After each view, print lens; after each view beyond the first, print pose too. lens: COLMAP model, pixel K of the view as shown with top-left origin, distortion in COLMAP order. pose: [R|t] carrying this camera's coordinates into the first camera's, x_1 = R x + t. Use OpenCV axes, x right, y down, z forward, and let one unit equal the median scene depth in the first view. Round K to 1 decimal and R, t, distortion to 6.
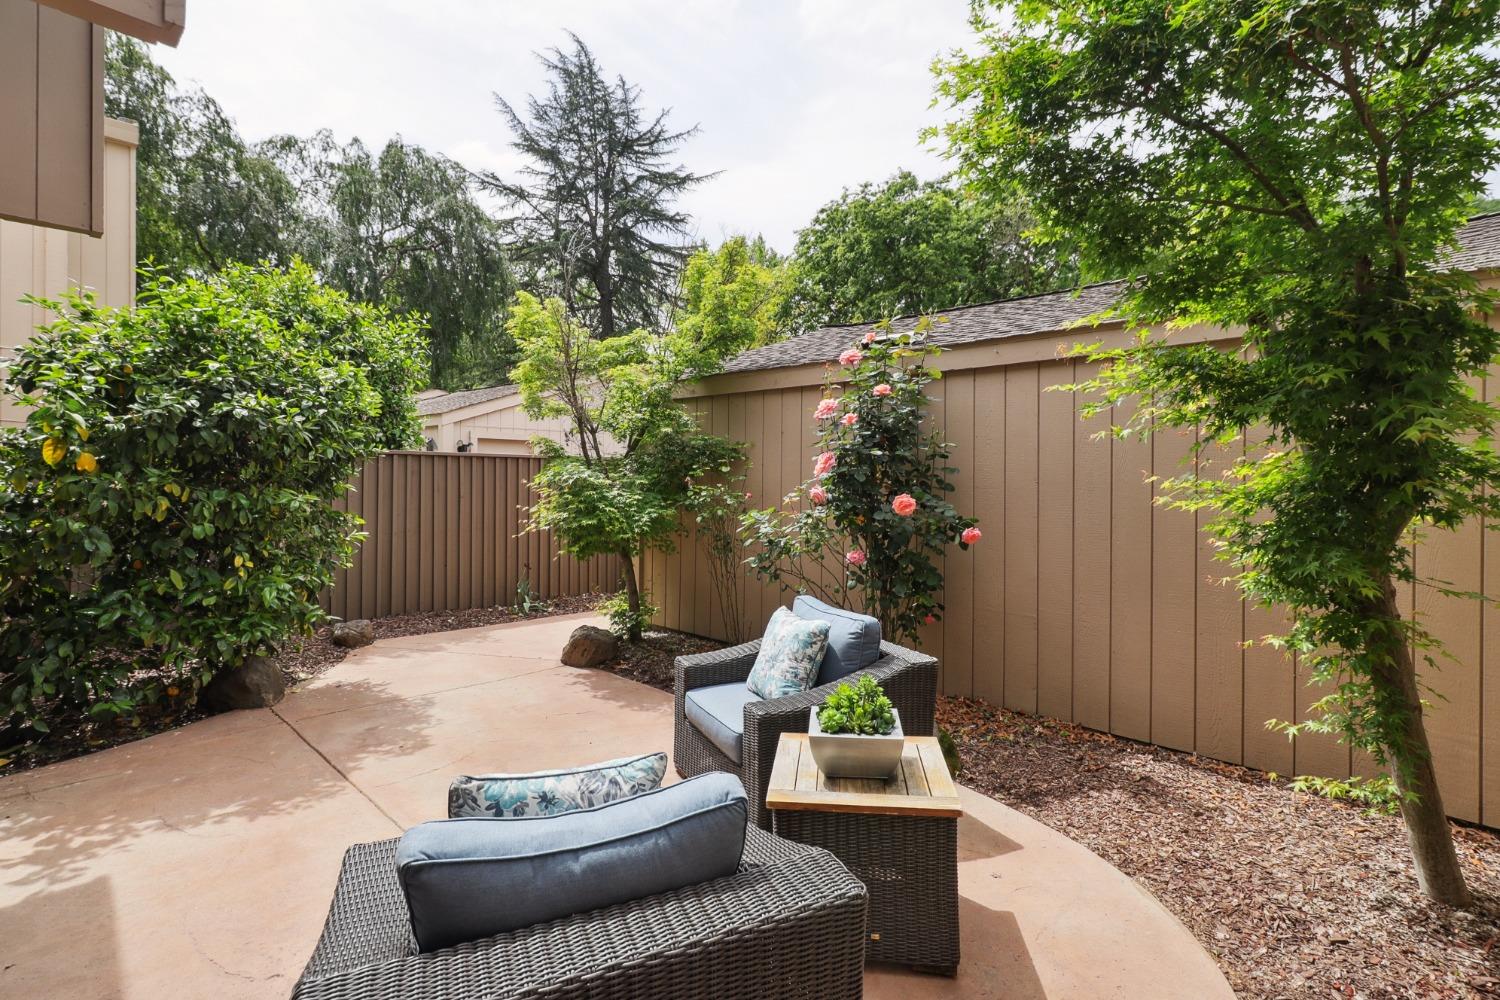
lens RADIAL K [[727.1, 0, 750.0], [0, 727.1, 490.1], [0, 0, 1]] dist [0.005432, 0.003035]
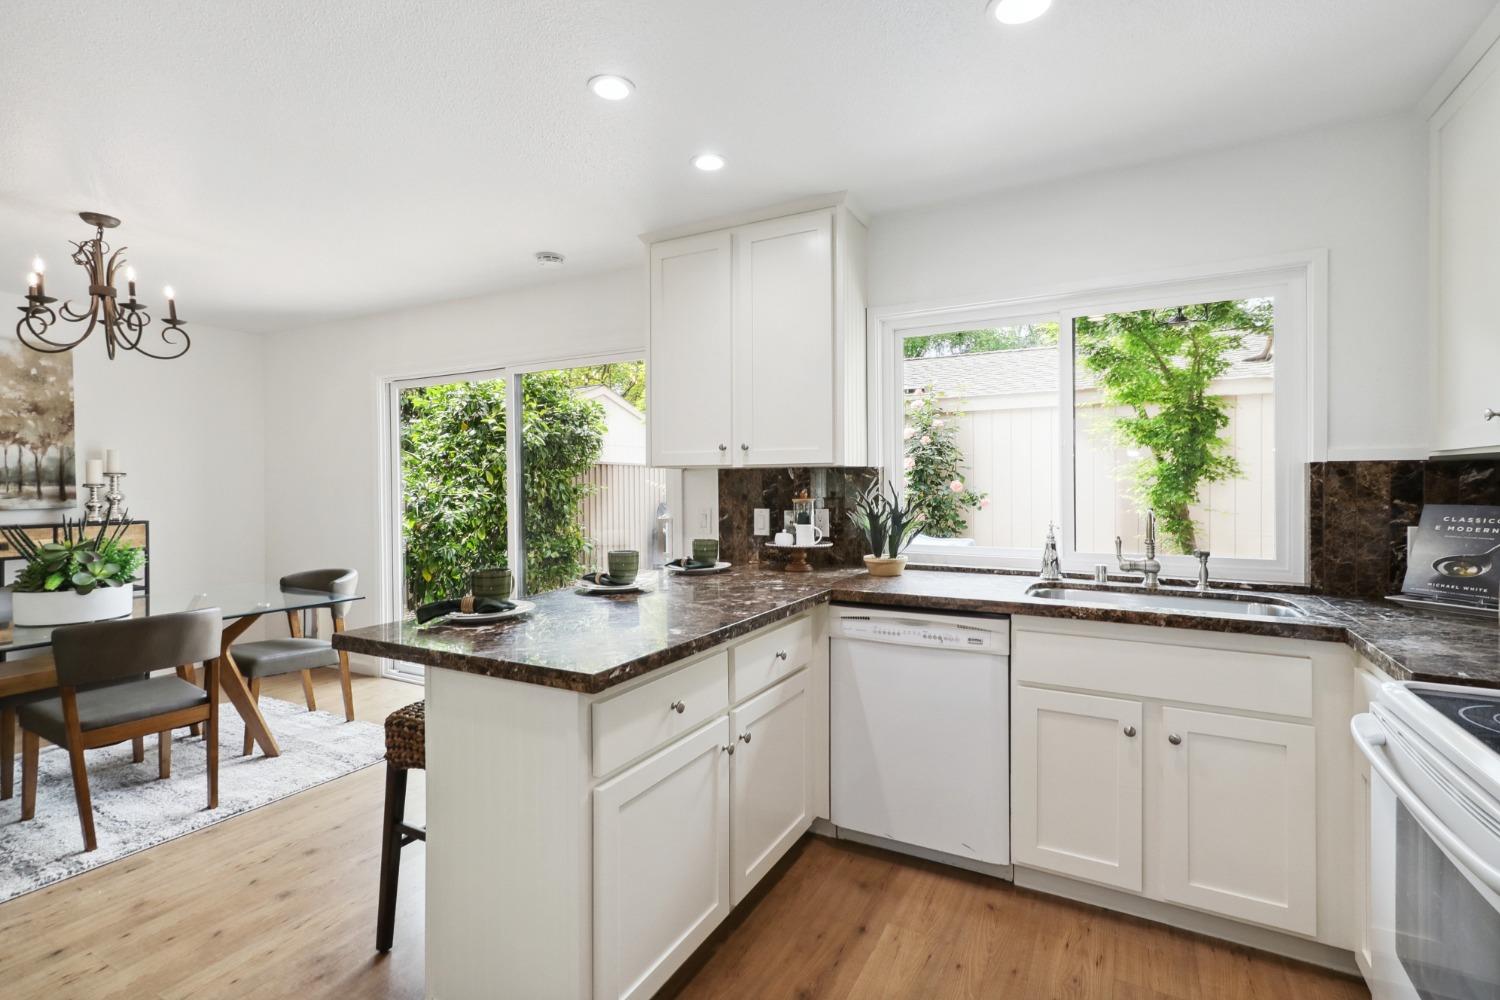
lens RADIAL K [[727.1, 0, 746.6], [0, 727.1, 493.3], [0, 0, 1]] dist [0.005432, 0.003035]
pose [[0.958545, -0.024593, 0.283878, -1.590883], [0.025055, 0.999684, 0.002002, 0.042758], [-0.283838, 0.005194, 0.958858, -1.204564]]
